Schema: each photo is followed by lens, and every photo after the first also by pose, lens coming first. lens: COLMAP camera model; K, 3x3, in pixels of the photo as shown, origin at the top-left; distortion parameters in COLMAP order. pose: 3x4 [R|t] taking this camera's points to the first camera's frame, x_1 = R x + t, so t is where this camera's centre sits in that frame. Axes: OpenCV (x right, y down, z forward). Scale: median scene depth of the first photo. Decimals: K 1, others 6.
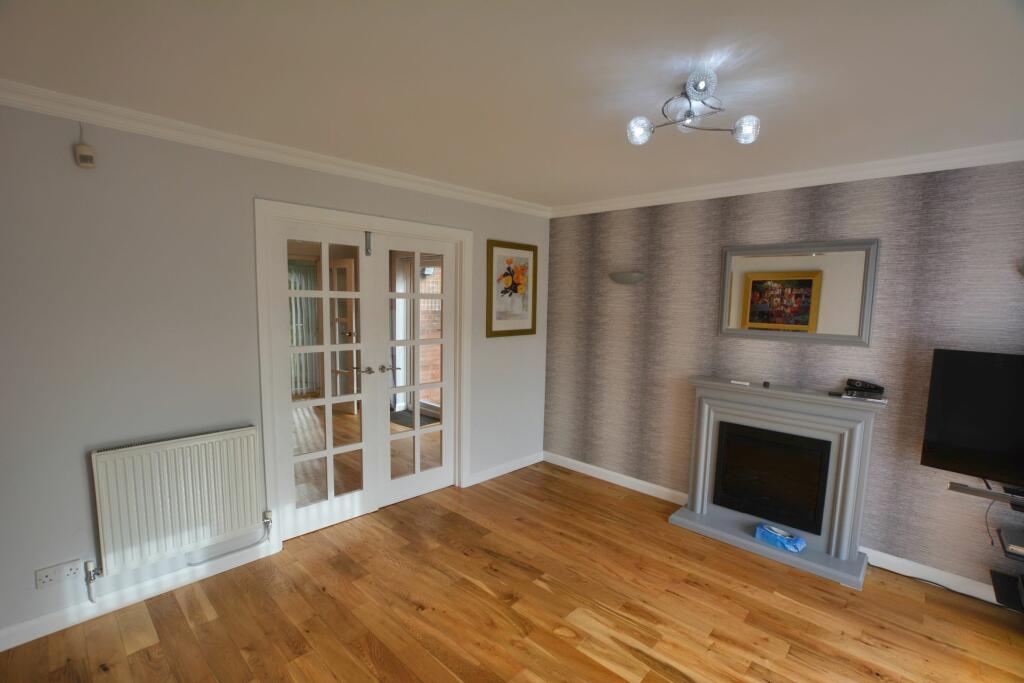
lens RADIAL K [[456.1, 0, 490.7], [0, 456.1, 343.6], [0, 0, 1]] dist [-0.058130, -0.000018]
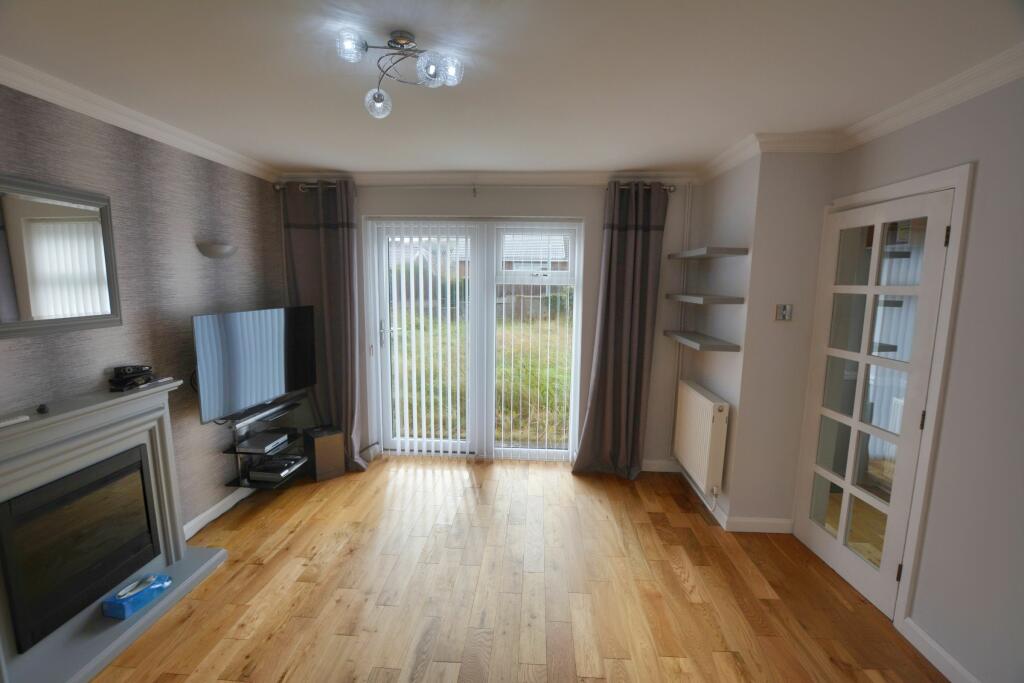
lens RADIAL K [[441.3, 0, 512.0], [0, 441.3, 341.5], [0, 0, 1]] dist [0.000000, 0.000006]
pose [[-0.659608, -0.120542, 0.741881, -0.279180], [0.059651, 0.975547, 0.211543, -0.099759], [-0.749239, 0.183789, -0.636288, 0.991622]]
